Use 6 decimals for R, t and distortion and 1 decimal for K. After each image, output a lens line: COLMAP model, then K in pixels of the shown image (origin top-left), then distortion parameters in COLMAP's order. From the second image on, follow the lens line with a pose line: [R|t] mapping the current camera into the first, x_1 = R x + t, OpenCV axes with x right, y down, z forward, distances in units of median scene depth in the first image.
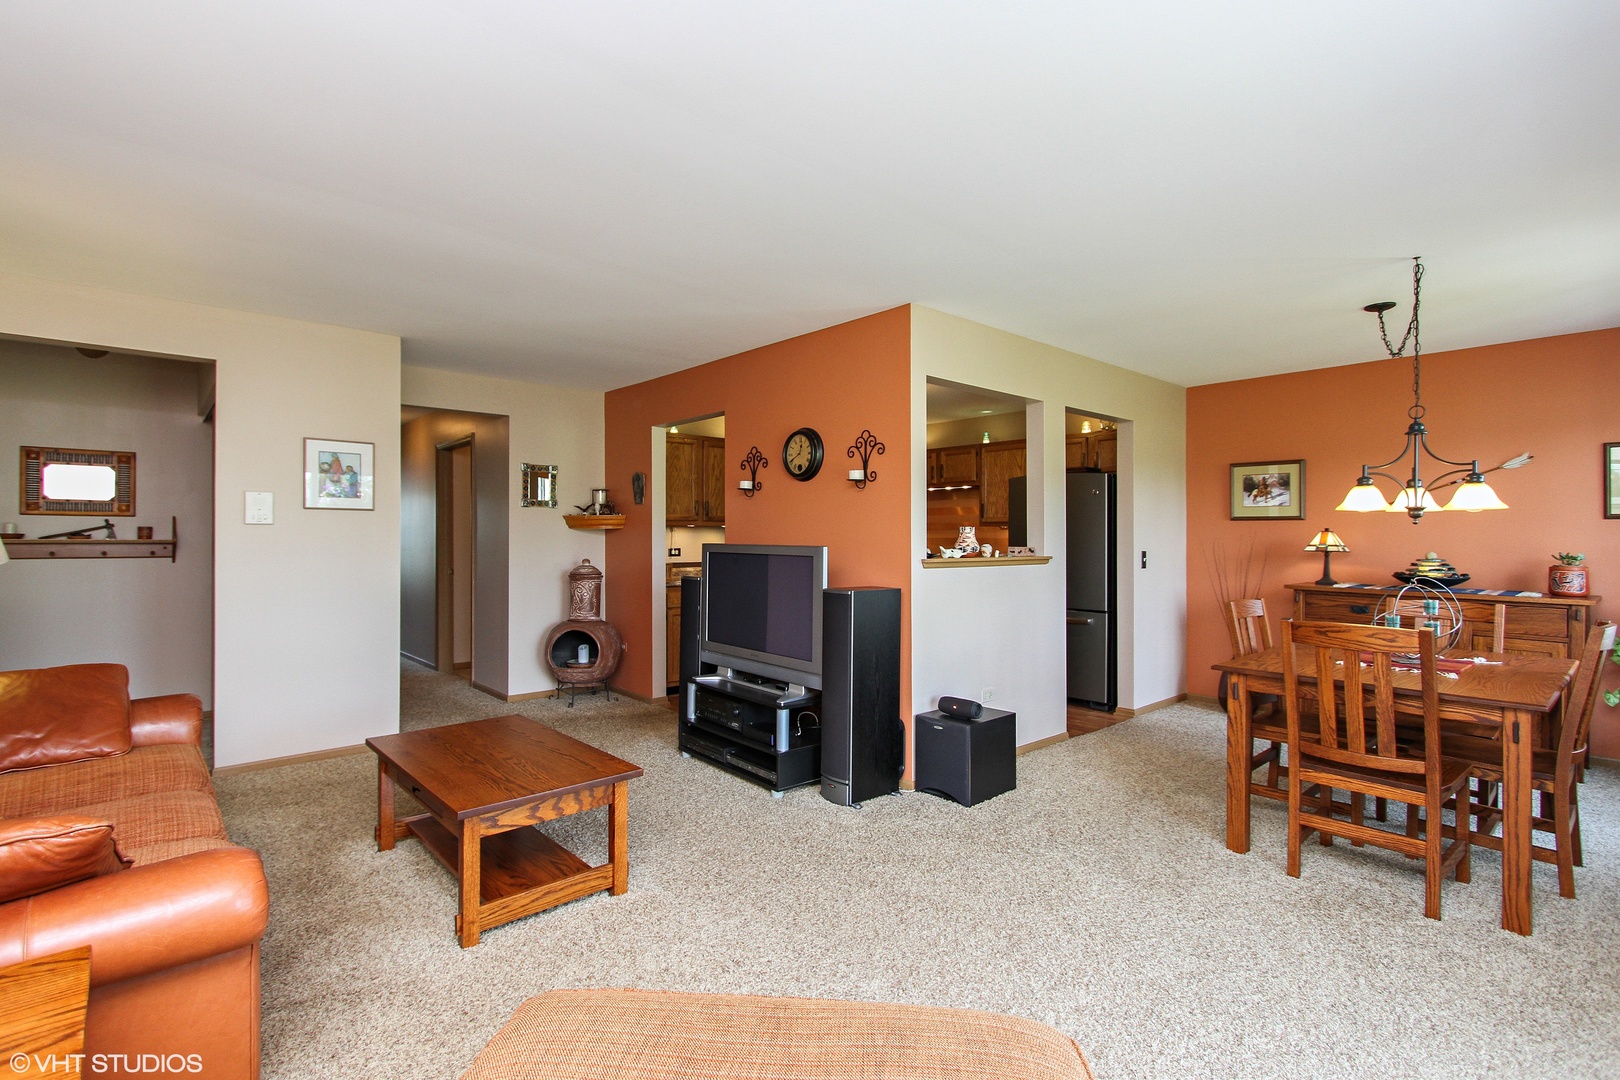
lens RADIAL K [[752.4, 0, 810.0], [0, 752.4, 540.0], [0, 0, 1]] dist [0.018691, -0.000213]
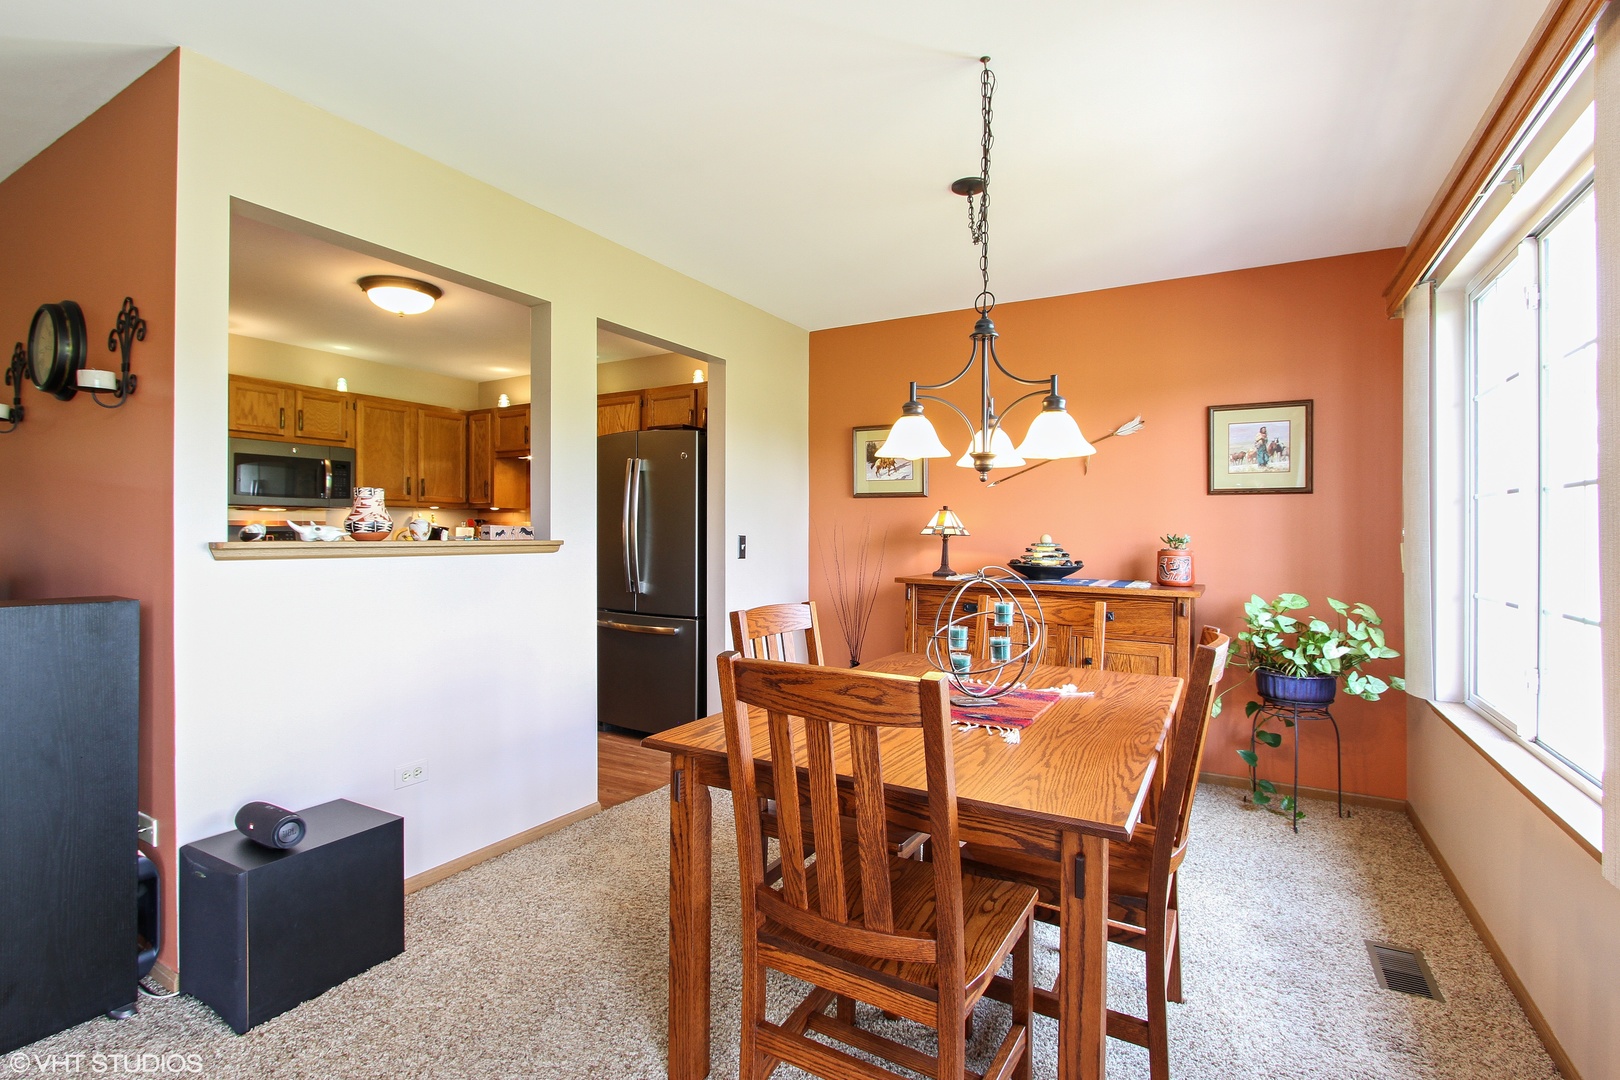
lens RADIAL K [[749.5, 0, 815.1], [0, 749.5, 536.0], [0, 0, 1]] dist [-0.000935, 0.000236]
pose [[0.947784, 0.001006, 0.318912, 0.360504], [-0.001821, 0.999996, 0.002257, 0.017729], [-0.318909, -0.002720, 0.947782, 0.354262]]
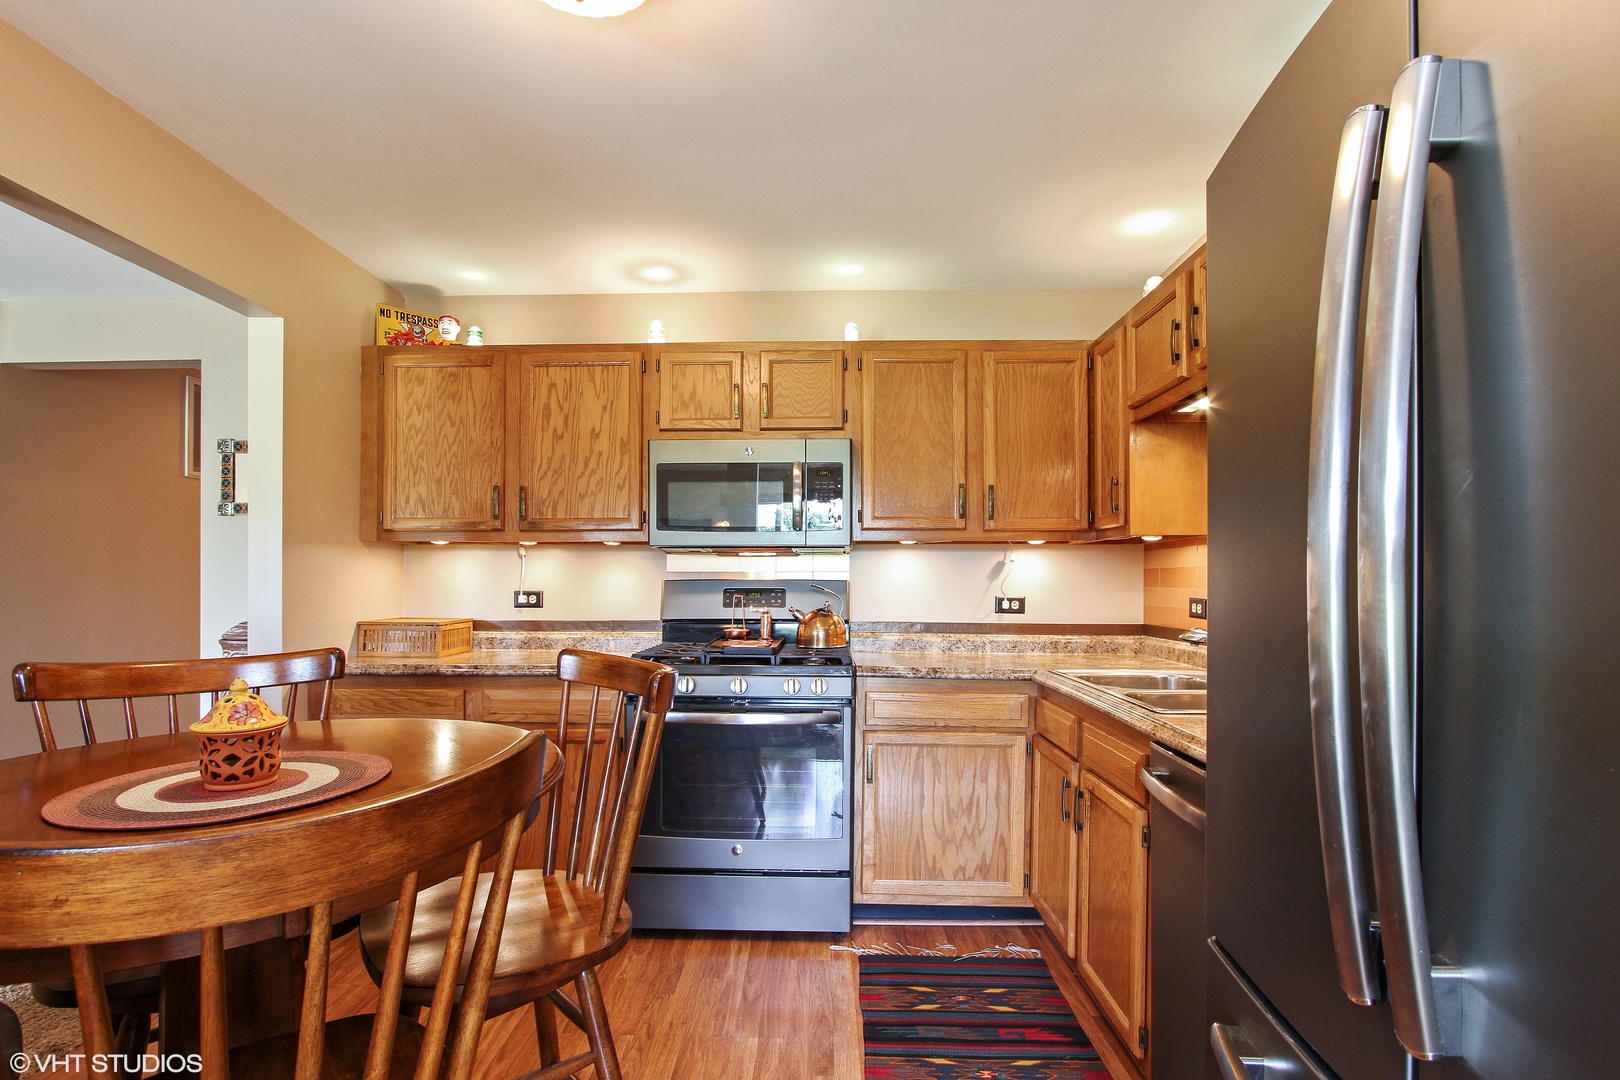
lens RADIAL K [[756.6, 0, 807.0], [0, 756.6, 587.3], [0, 0, 1]] dist [-0.000447, 0.000040]
pose [[0.728834, -0.001563, -0.684689, 0.414986], [-0.000283, 0.999997, -0.002584, 0.015932], [0.684691, 0.002077, 0.728831, 0.776930]]
